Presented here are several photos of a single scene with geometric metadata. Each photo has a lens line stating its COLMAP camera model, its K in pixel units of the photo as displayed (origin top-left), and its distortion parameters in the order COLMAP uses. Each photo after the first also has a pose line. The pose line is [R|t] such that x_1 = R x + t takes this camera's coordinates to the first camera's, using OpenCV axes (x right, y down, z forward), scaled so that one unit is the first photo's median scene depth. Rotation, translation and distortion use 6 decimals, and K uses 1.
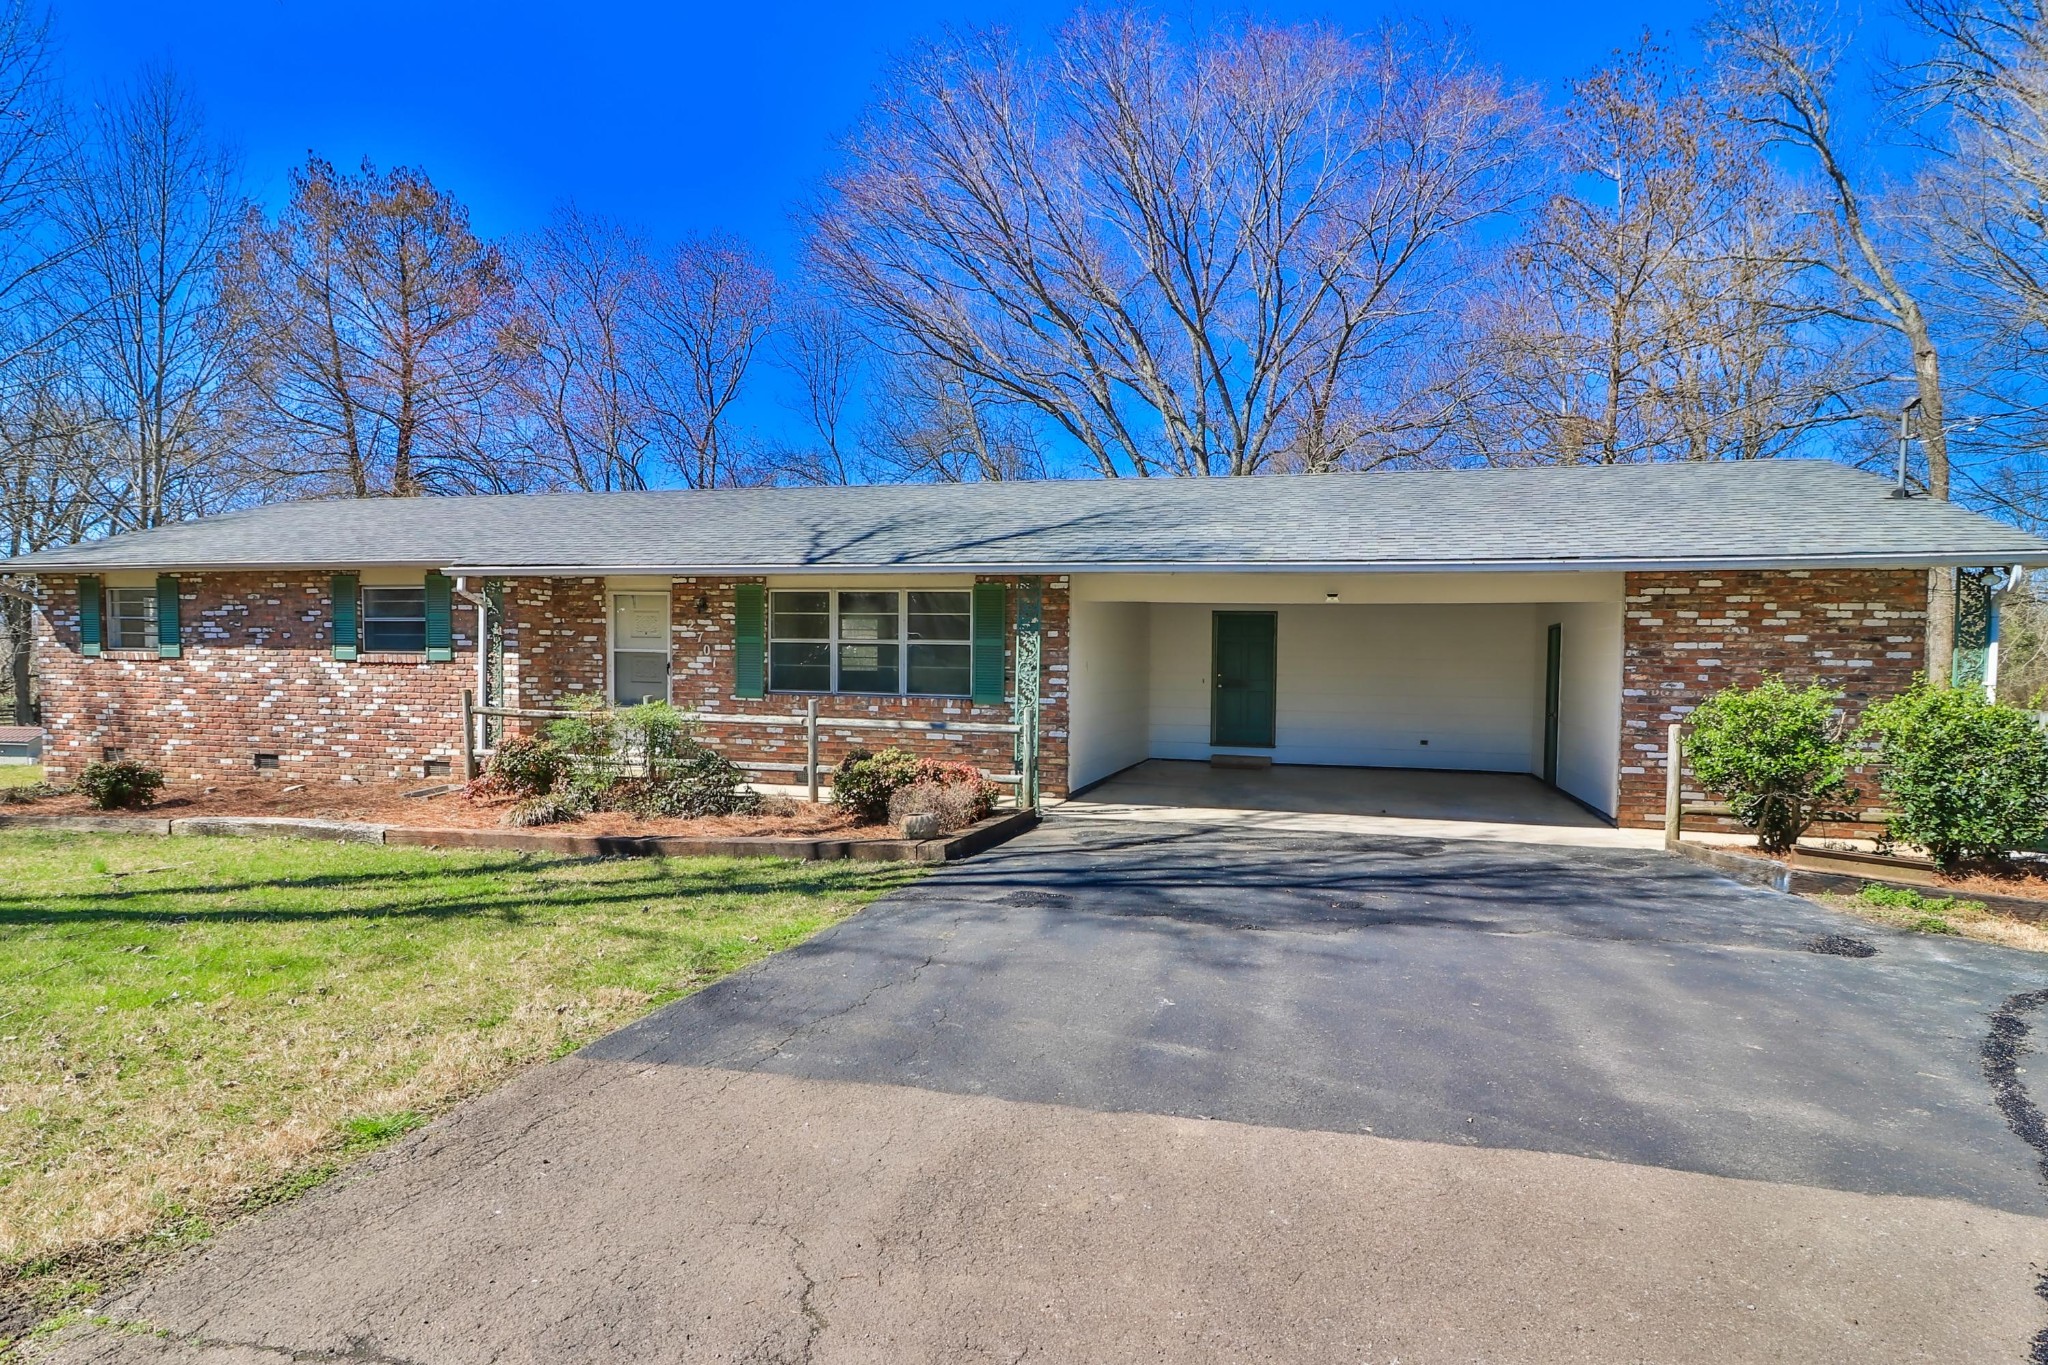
lens RADIAL K [[1060.7, 0, 1049.7], [0, 1060.7, 765.8], [0, 0, 1]] dist [-0.001515, -0.008663]
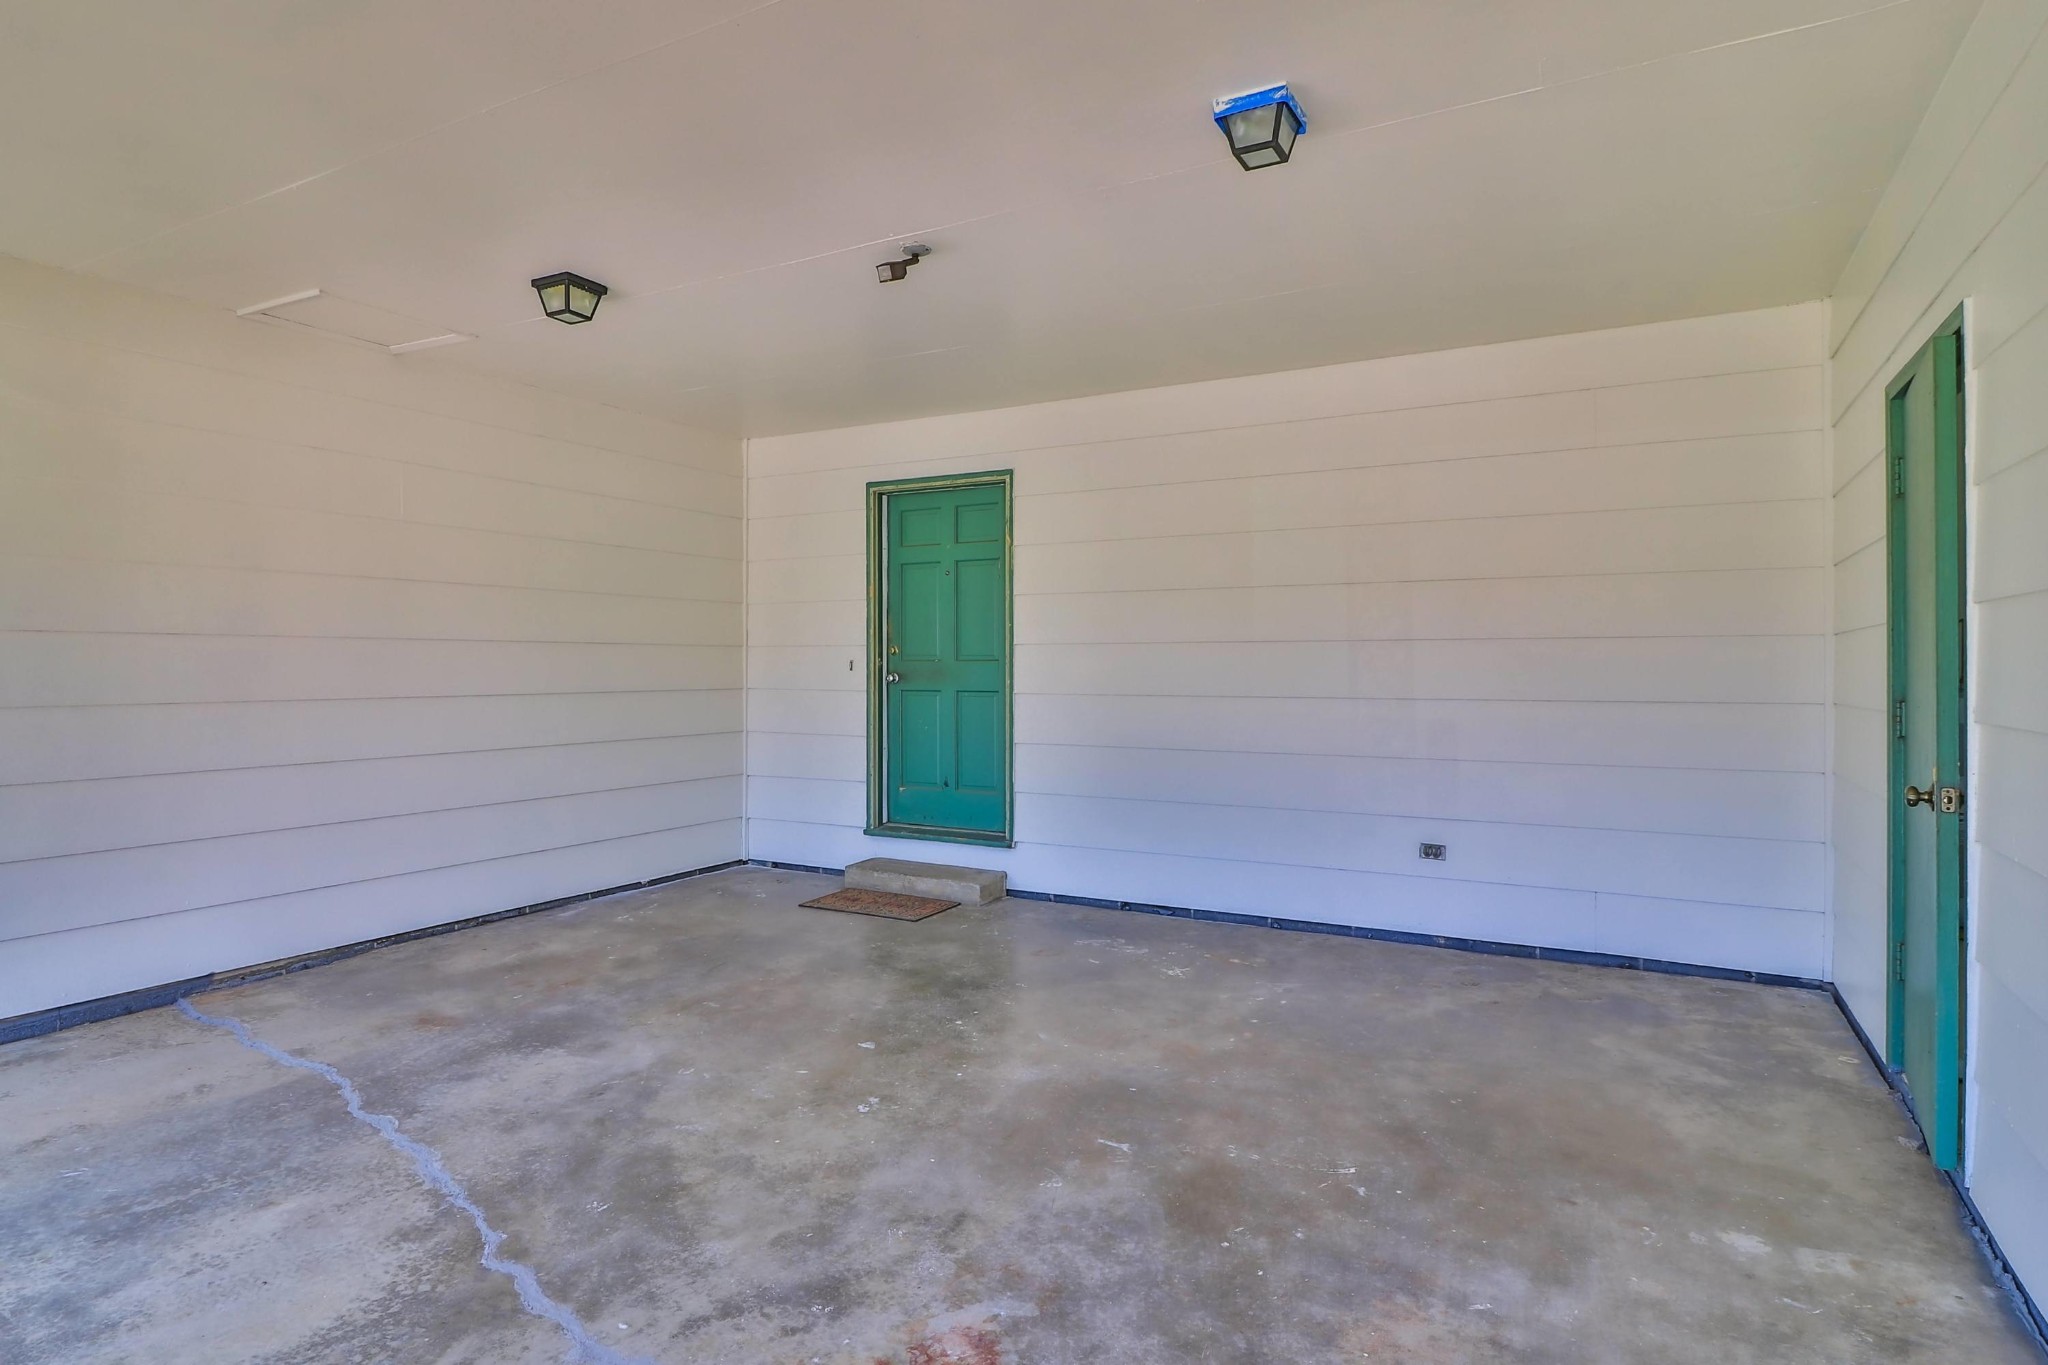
lens RADIAL K [[1041.6, 0, 1064.9], [0, 1041.6, 685.9], [0, 0, 1]] dist [-0.002046, -0.009588]
pose [[0.972880, -0.012667, -0.230962, 0.384759], [-0.004531, 0.997264, -0.073783, -0.056359], [0.231265, 0.072828, 0.970161, 0.822772]]
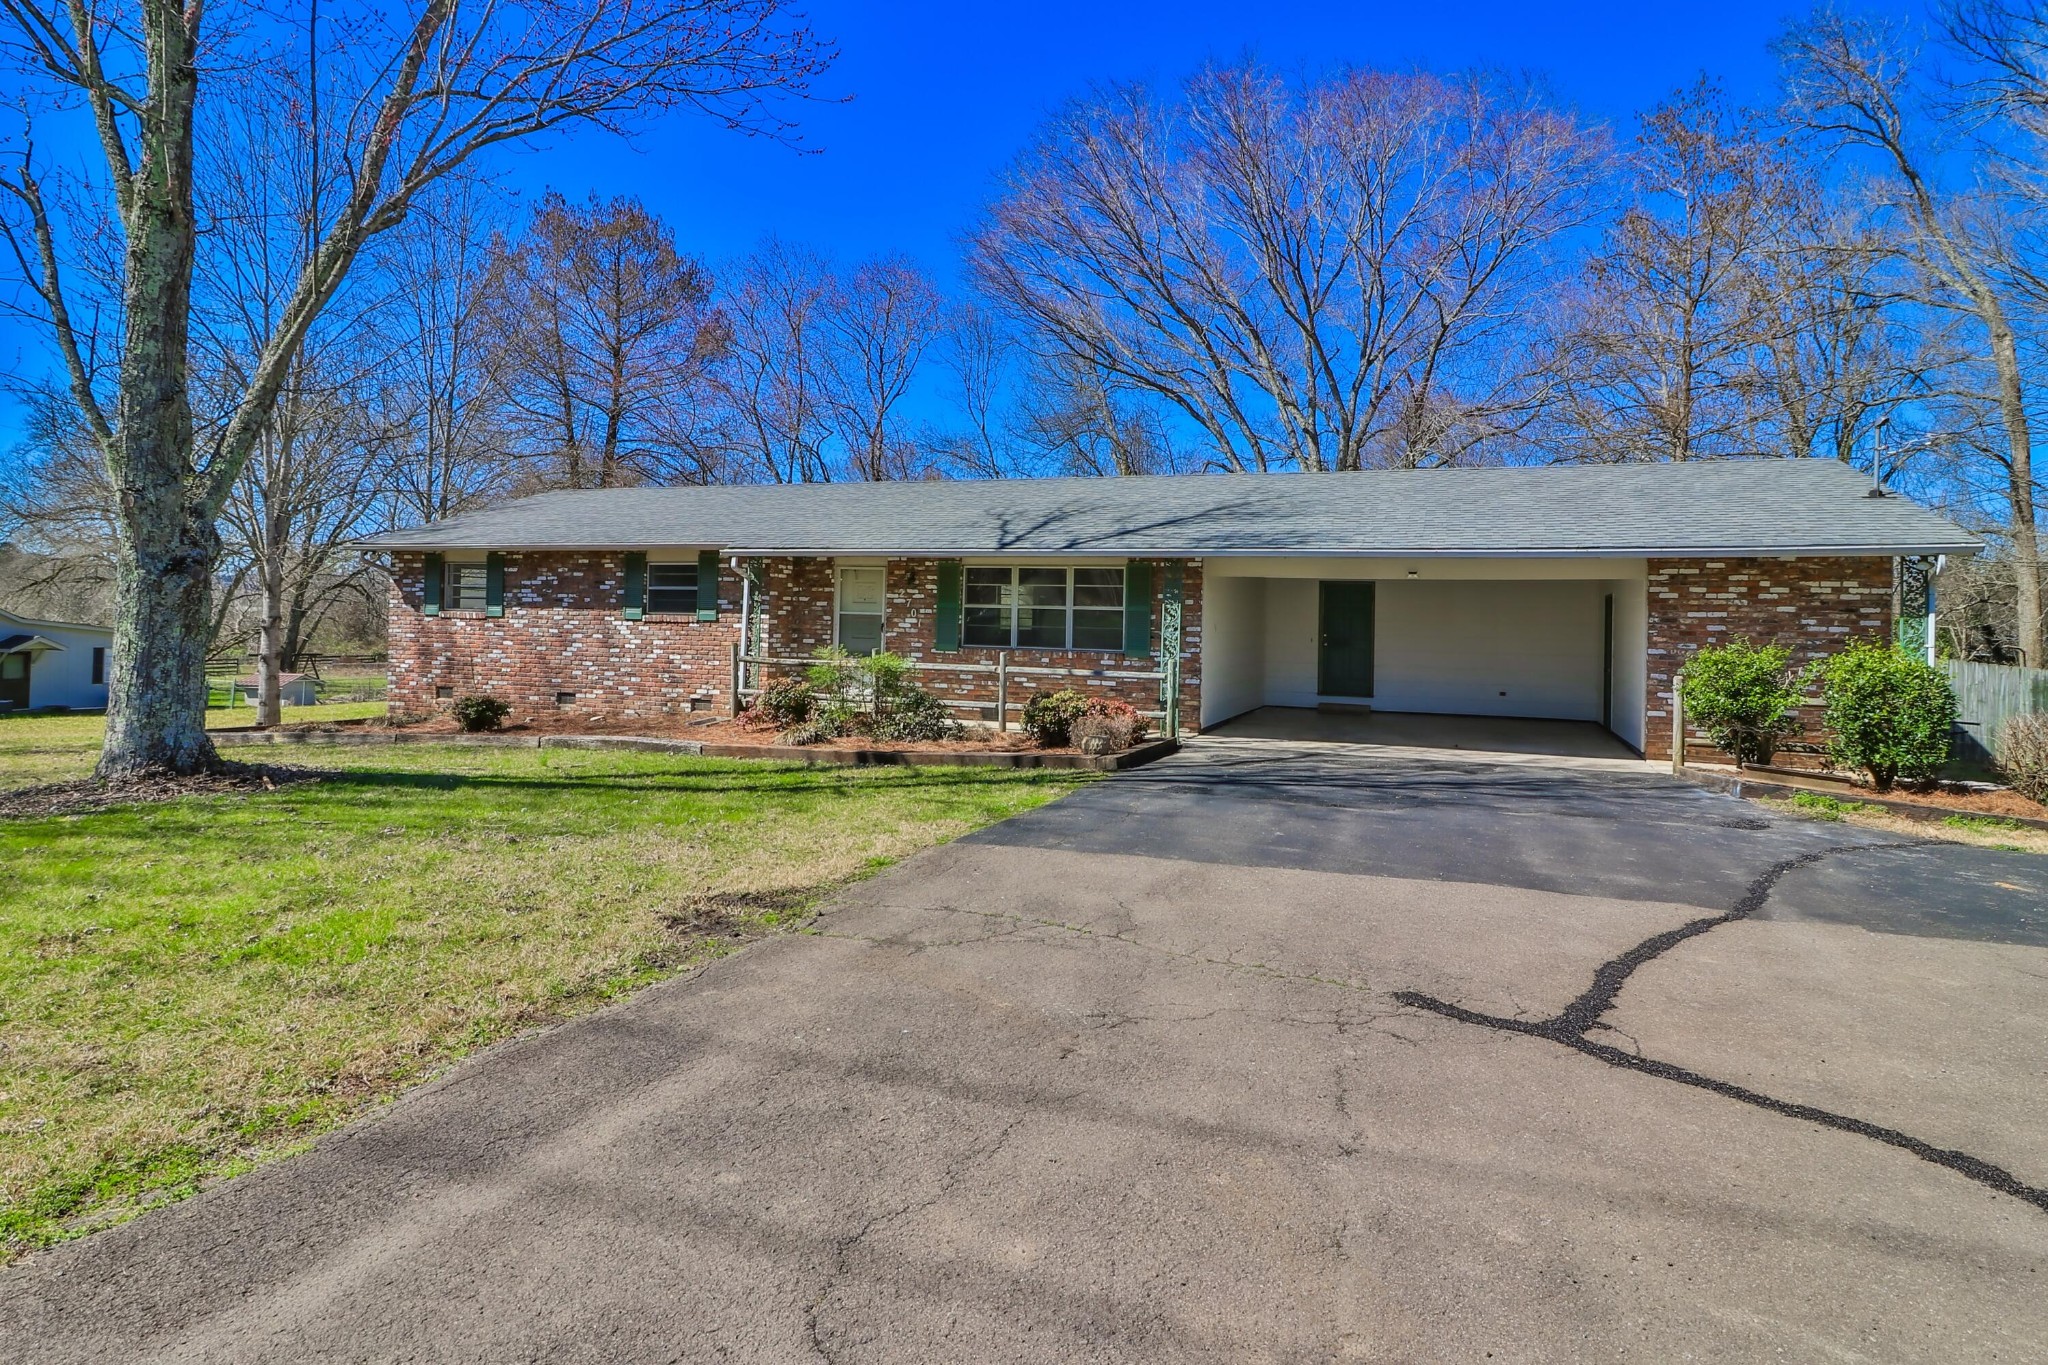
lens RADIAL K [[1041.6, 0, 1086.6], [0, 1041.6, 665.3], [0, 0, 1]] dist [-0.002046, -0.009588]
pose [[0.997226, 0.007963, -0.074013, -0.023379], [-0.011917, 0.998516, -0.053138, 0.016237], [0.073480, 0.053873, 0.995841, -0.215151]]
